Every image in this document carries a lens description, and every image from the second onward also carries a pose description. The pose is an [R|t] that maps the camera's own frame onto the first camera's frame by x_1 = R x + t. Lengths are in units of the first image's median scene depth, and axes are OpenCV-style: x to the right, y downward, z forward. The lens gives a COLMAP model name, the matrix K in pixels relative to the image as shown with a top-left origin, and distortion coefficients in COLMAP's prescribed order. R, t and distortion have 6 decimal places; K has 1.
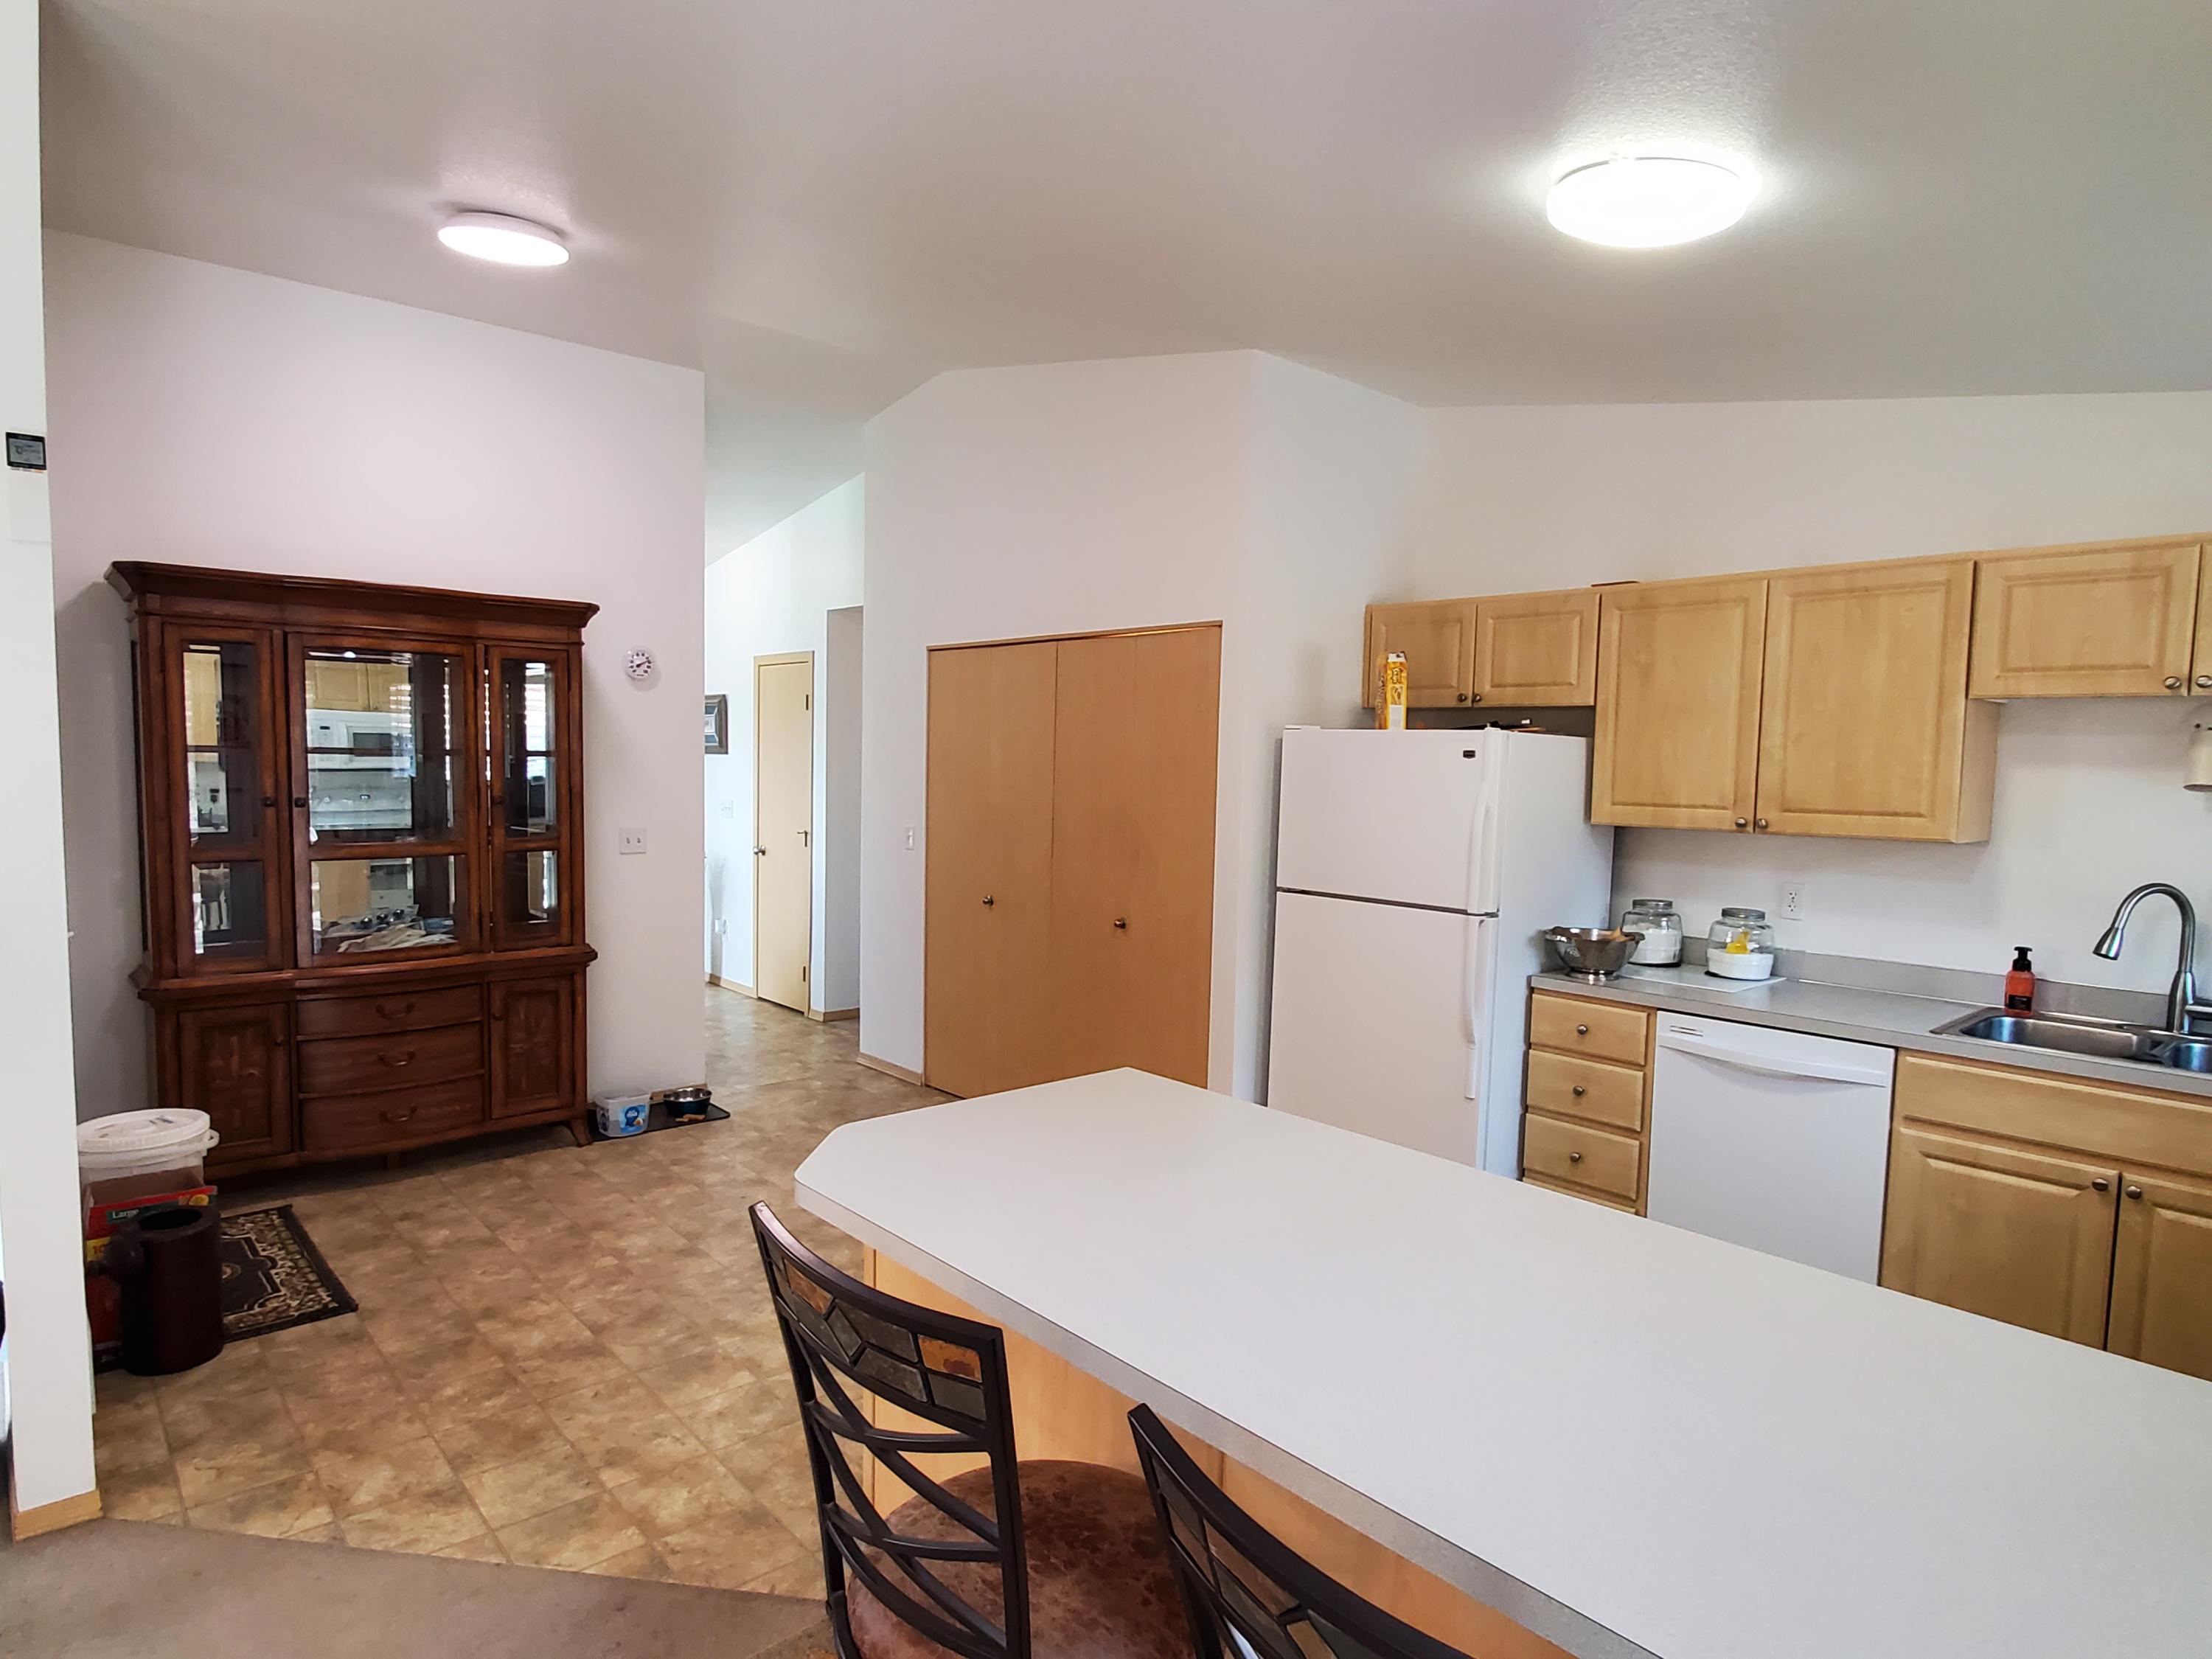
lens RADIAL K [[1254.8, 0, 1110.0], [0, 1254.8, 860.8], [0, 0, 1]] dist [-0.001441, 0.000981]
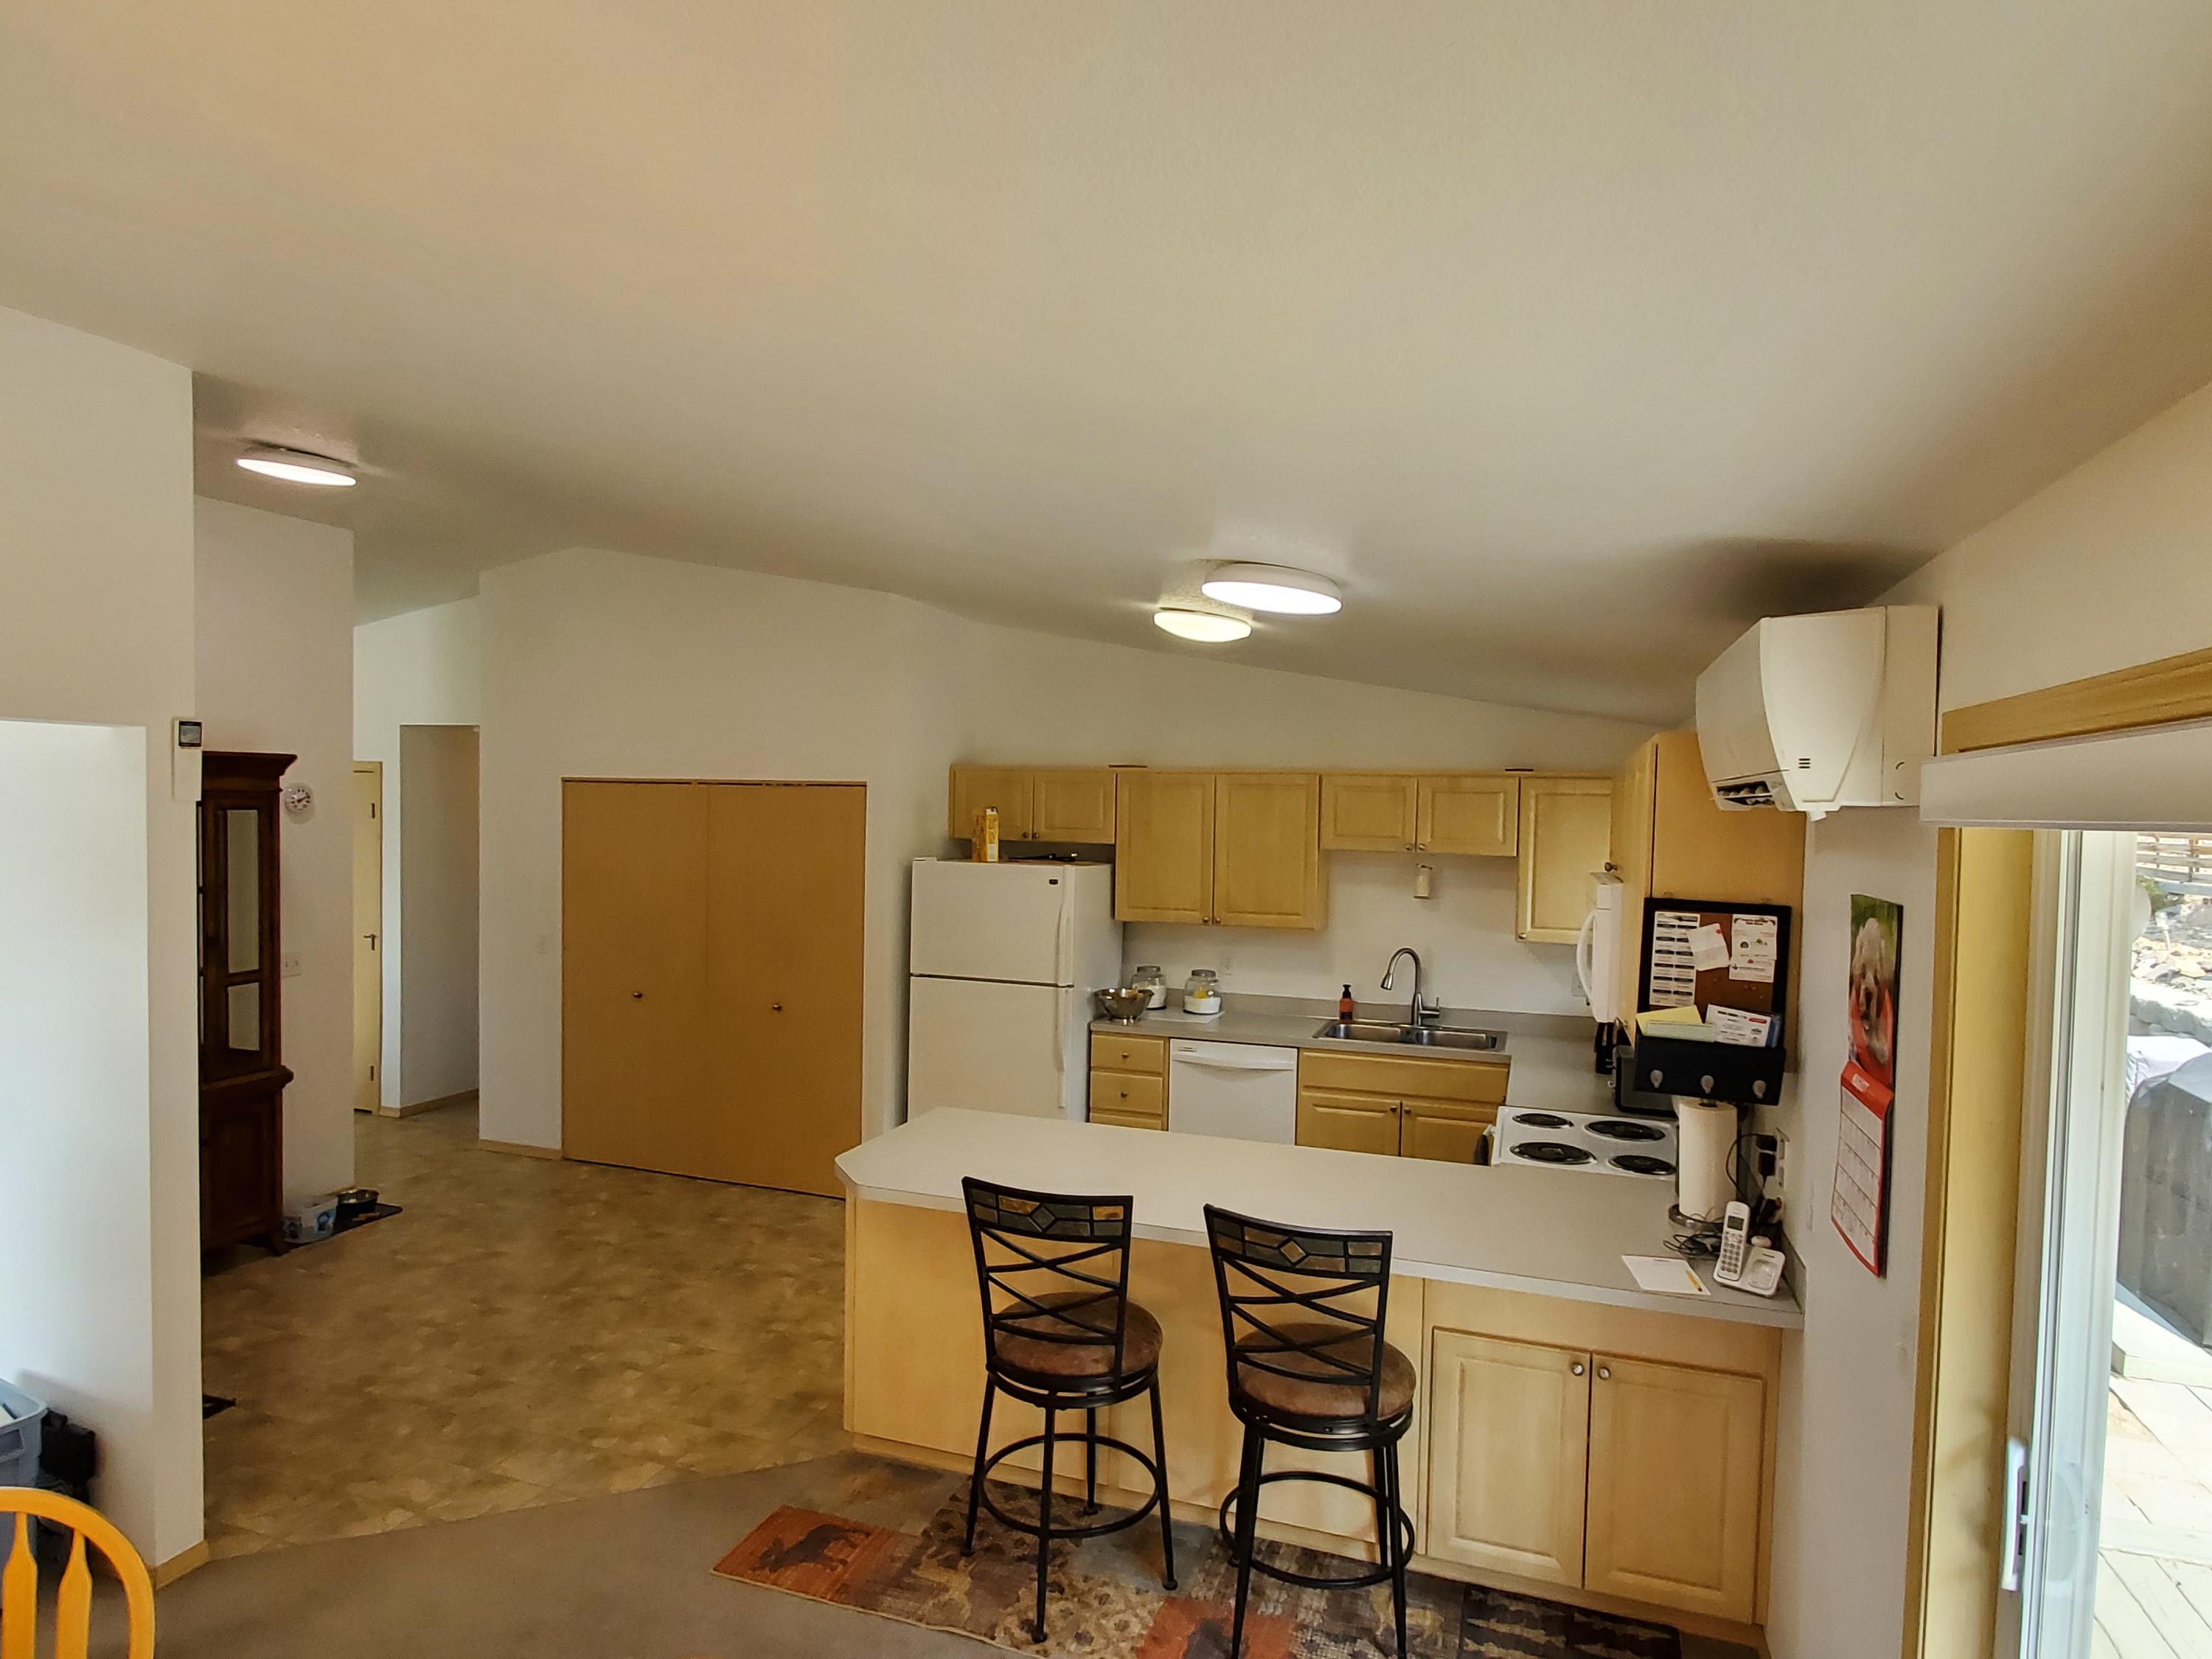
lens RADIAL K [[1254.8, 0, 1110.0], [0, 1254.8, 860.8], [0, 0, 1]] dist [-0.001441, 0.000981]
pose [[0.871561, -0.023789, 0.489709, -0.400227], [0.037286, 0.999146, -0.017823, -0.080242], [-0.488867, 0.033793, 0.871704, -0.368006]]
